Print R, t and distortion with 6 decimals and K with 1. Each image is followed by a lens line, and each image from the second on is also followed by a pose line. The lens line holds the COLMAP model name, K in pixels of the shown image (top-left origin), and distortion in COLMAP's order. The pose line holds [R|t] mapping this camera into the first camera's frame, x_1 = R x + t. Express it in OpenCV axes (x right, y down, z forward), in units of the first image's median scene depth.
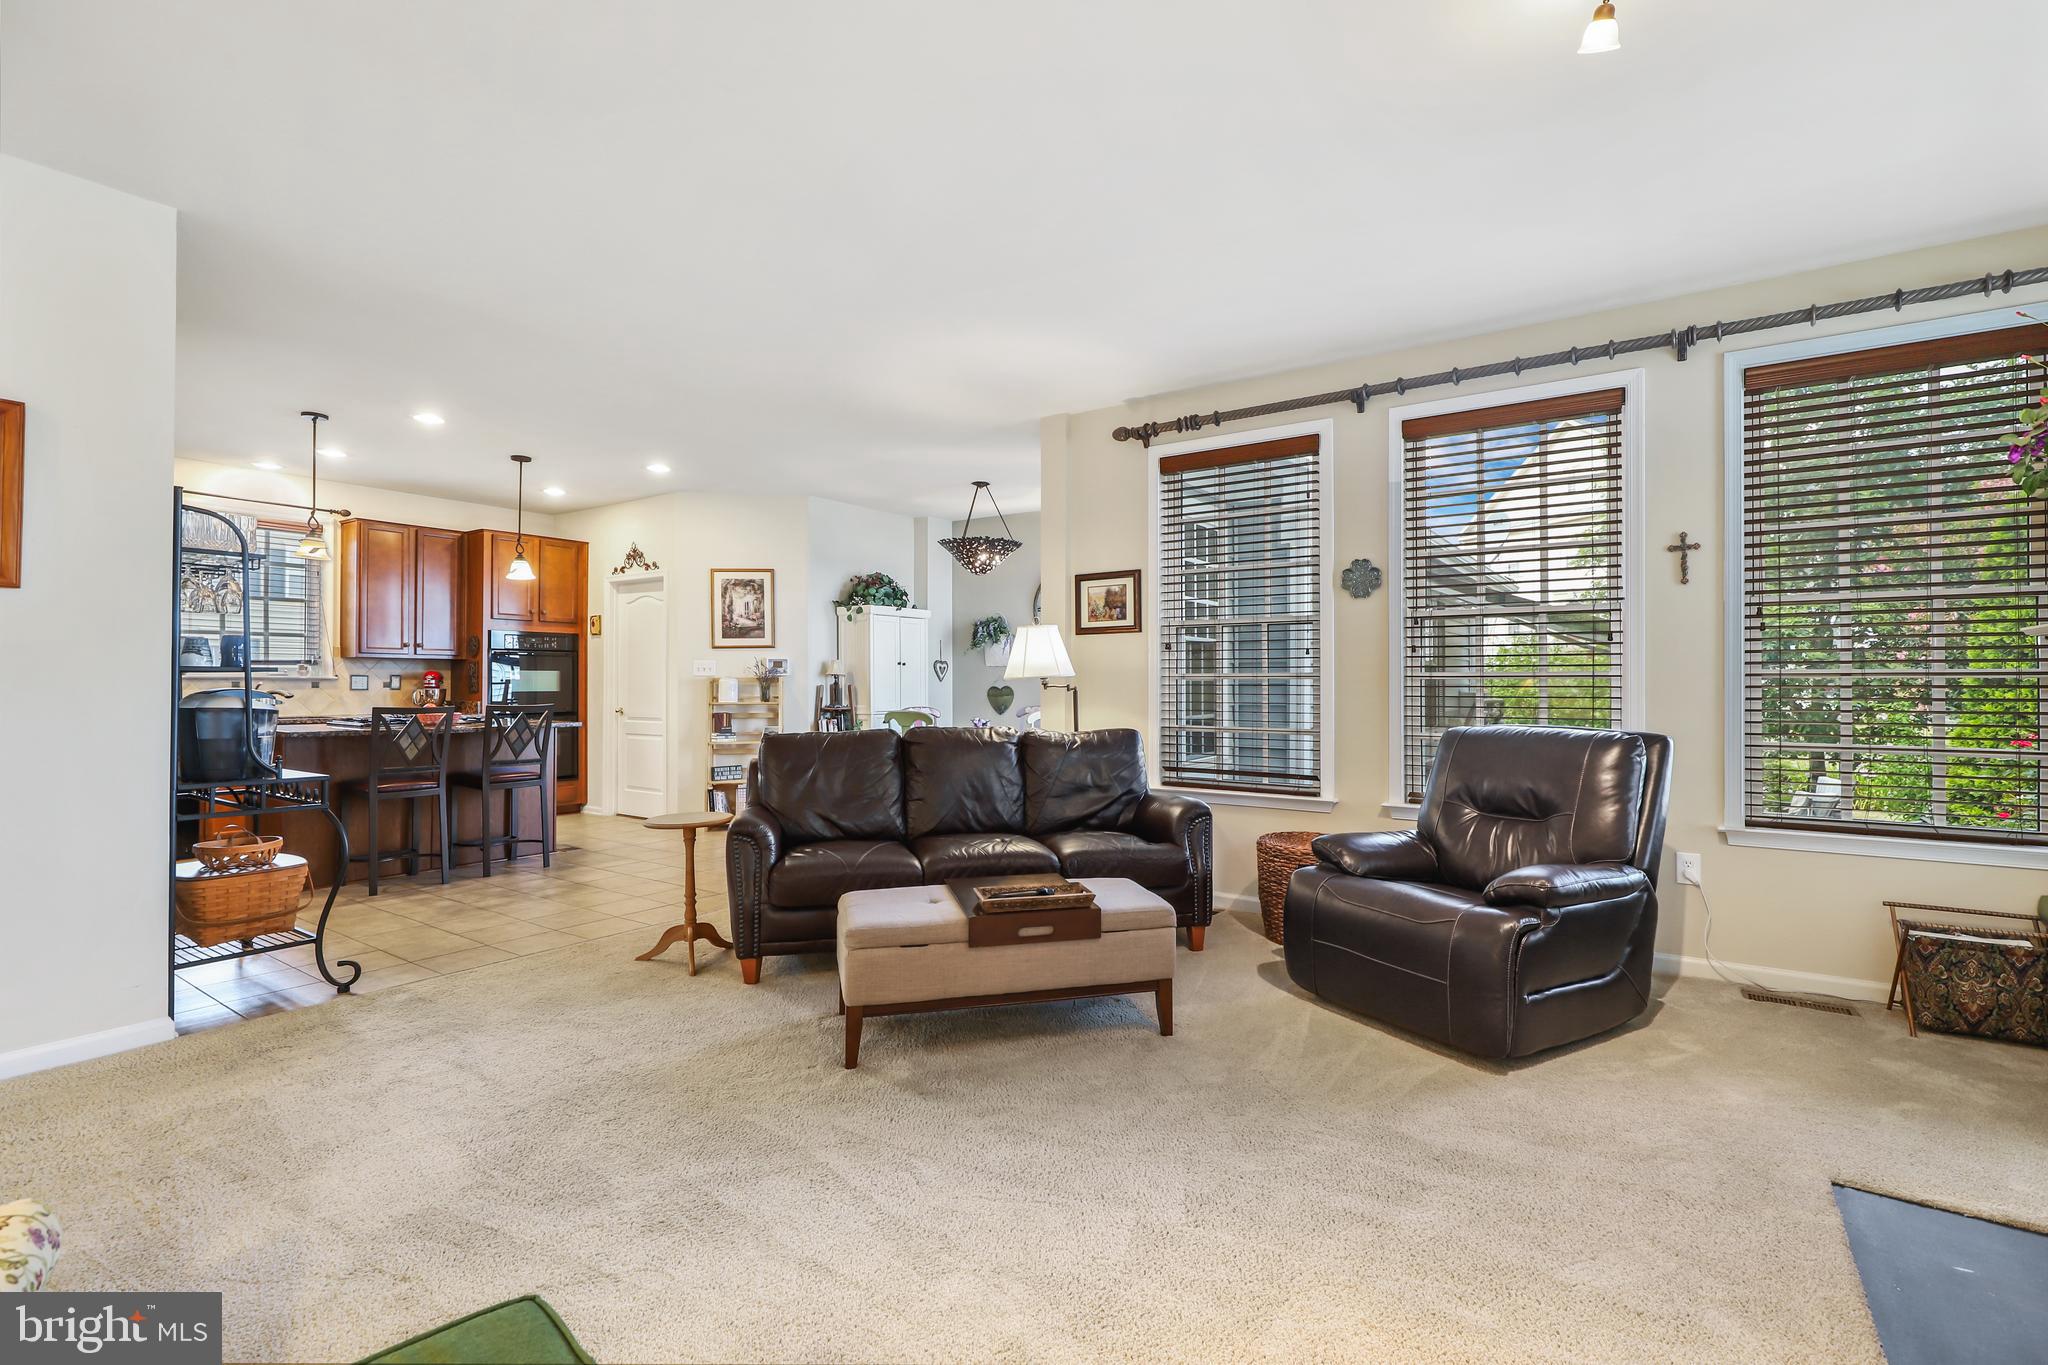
lens RADIAL K [[936.8, 0, 1027.0], [0, 936.8, 669.4], [0, 0, 1]] dist [0.008426, -0.003386]
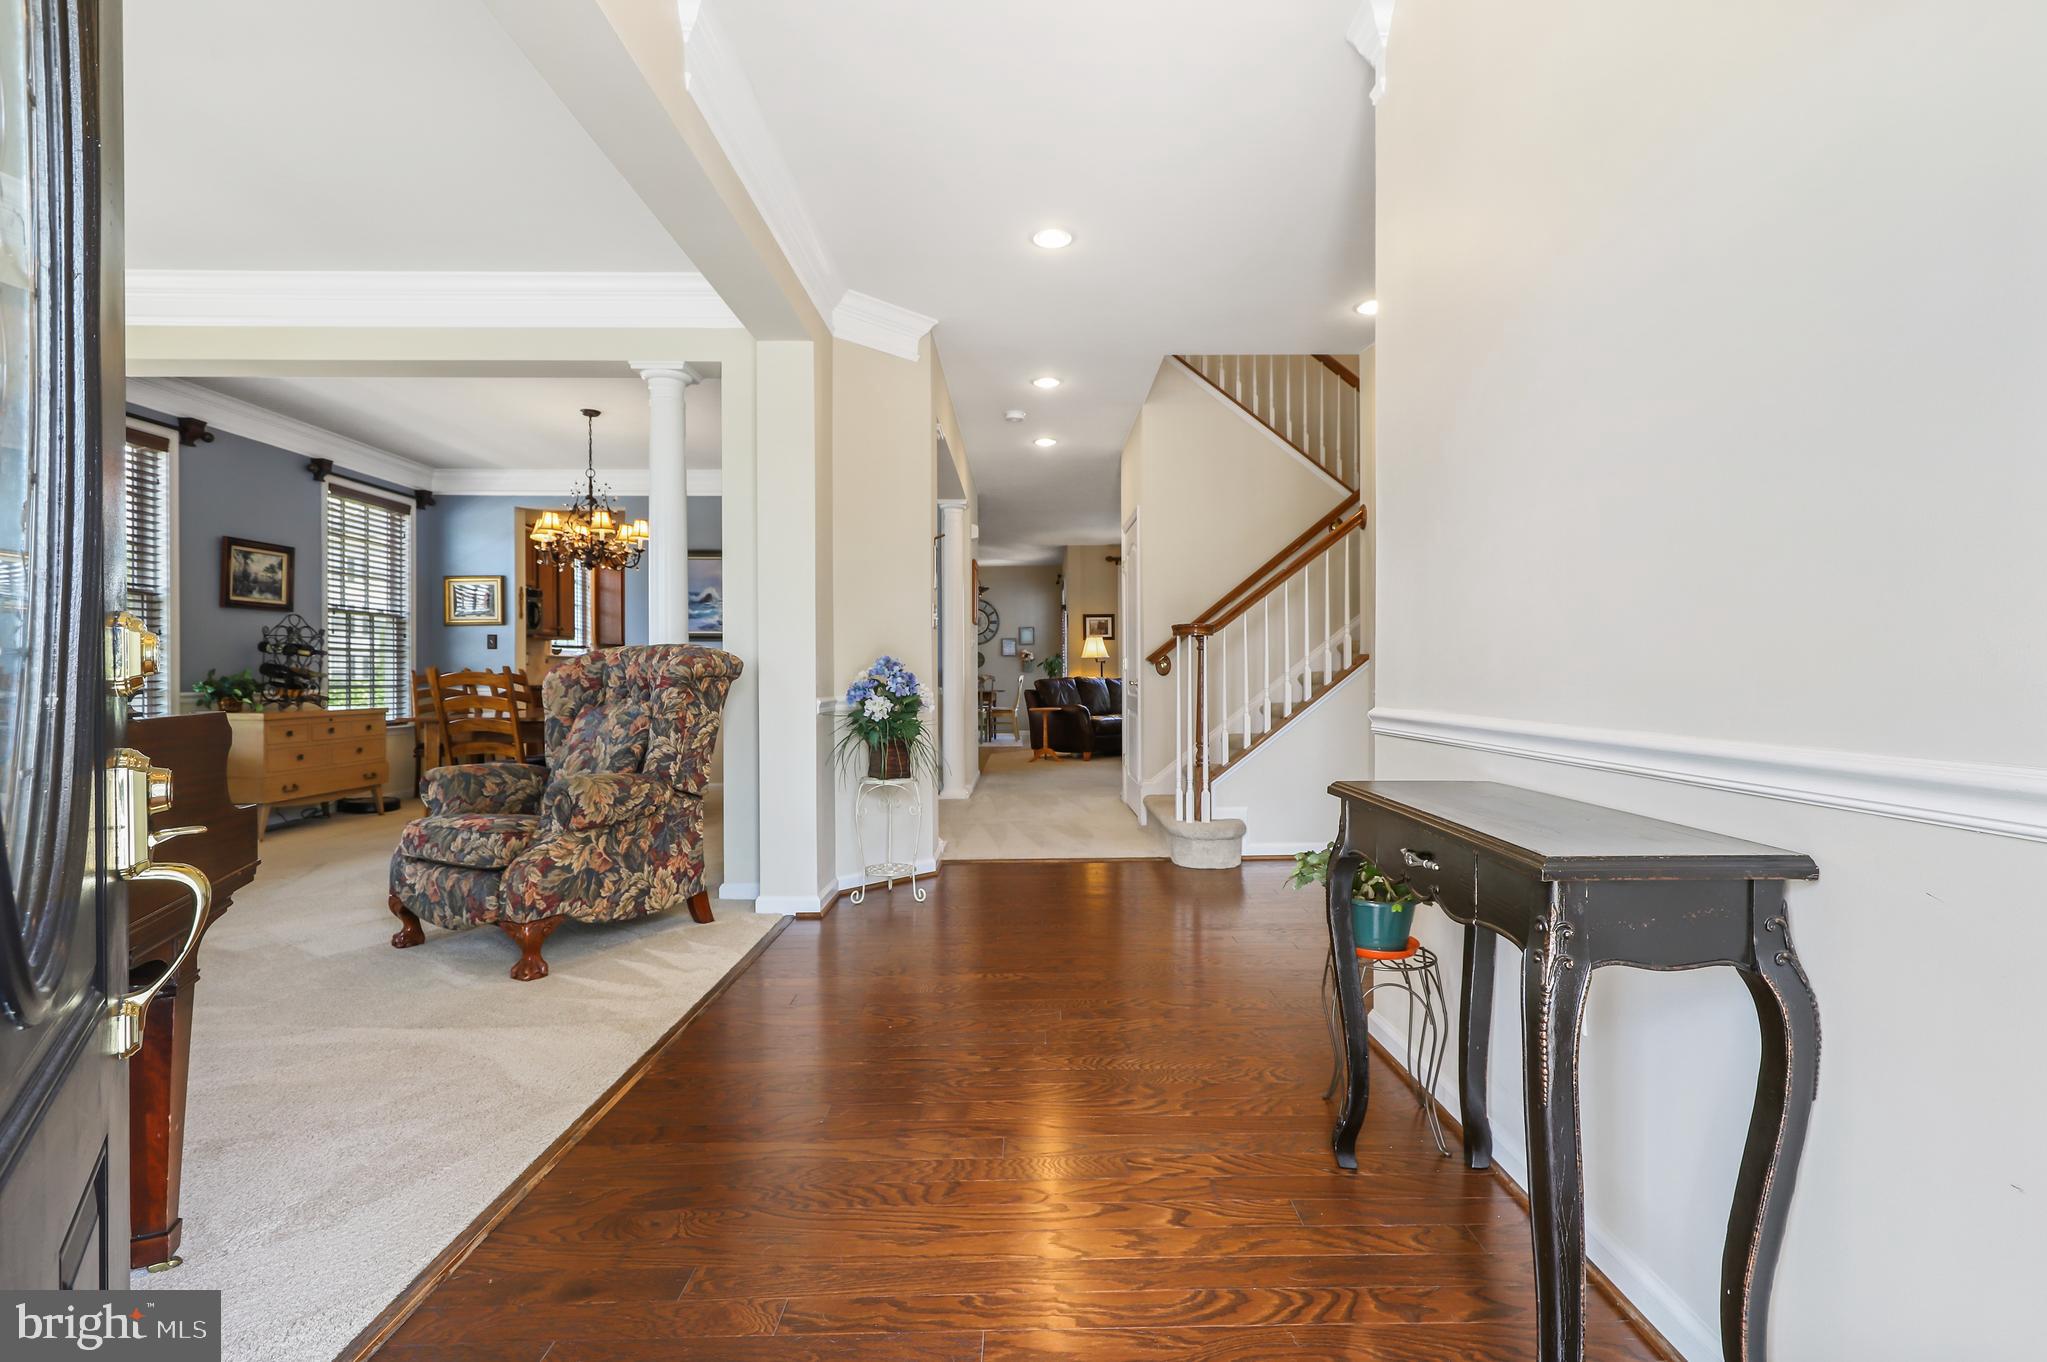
lens RADIAL K [[936.3, 0, 1034.0], [0, 936.3, 674.4], [0, 0, 1]] dist [0.008426, -0.003386]
pose [[0.811774, -0.000445, 0.583971, -1.517862], [-0.003035, 0.999983, 0.004981, 0.040881], [-0.583963, -0.005816, 0.811759, -0.882950]]
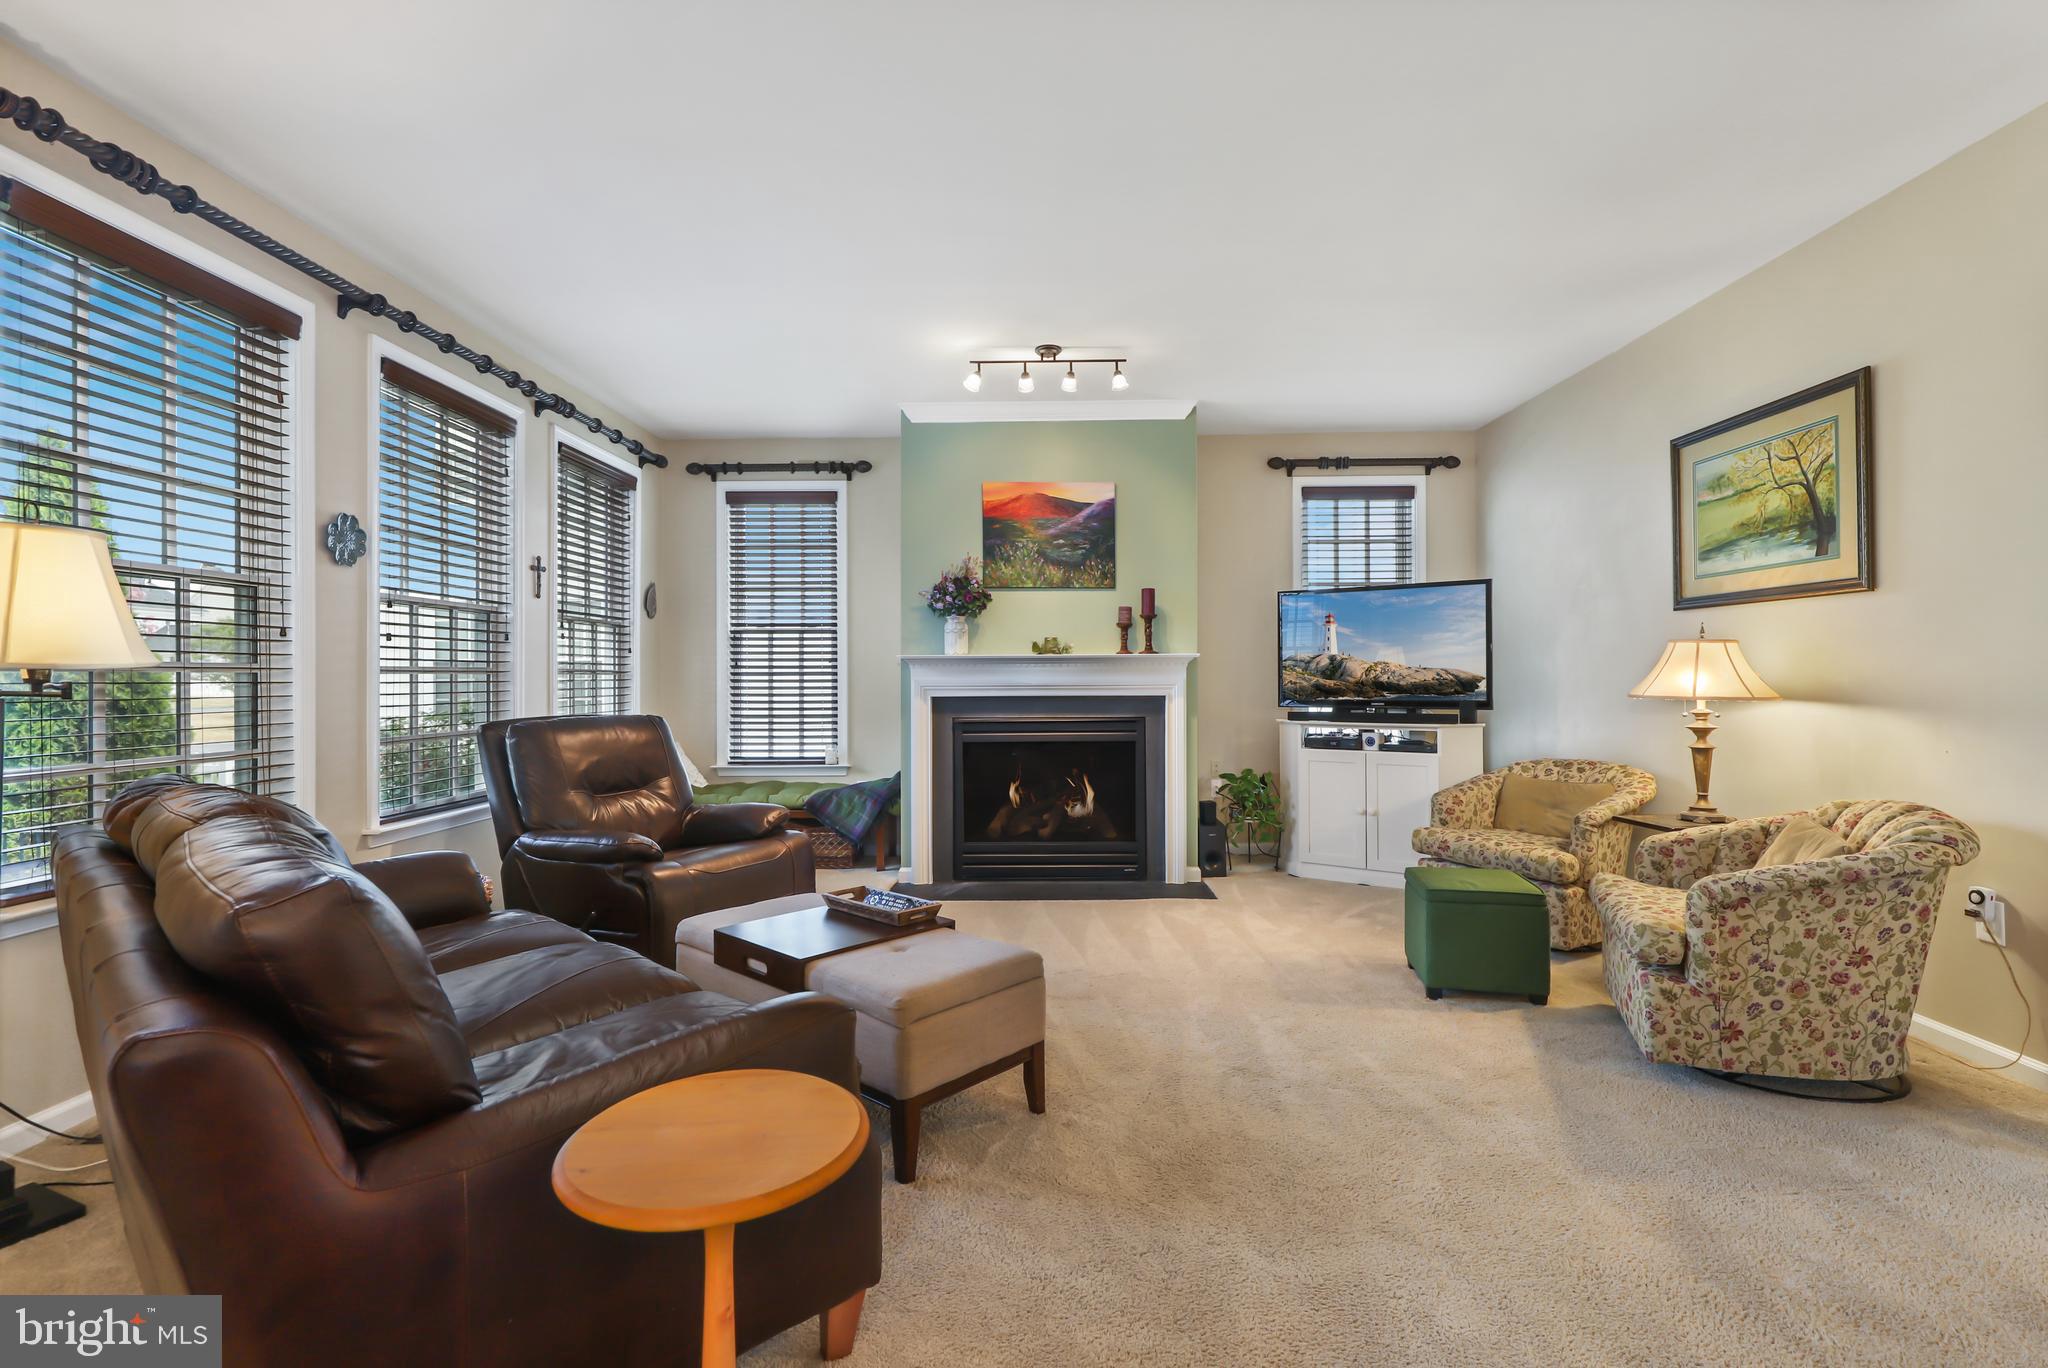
lens RADIAL K [[936.8, 0, 1051.4], [0, 936.8, 665.0], [0, 0, 1]] dist [0.008426, -0.003386]
pose [[-0.576702, 0.019412, 0.816724, -0.520057], [0.003458, 0.999767, -0.021321, 0.019357], [-0.816947, -0.009471, -0.576635, 0.863475]]
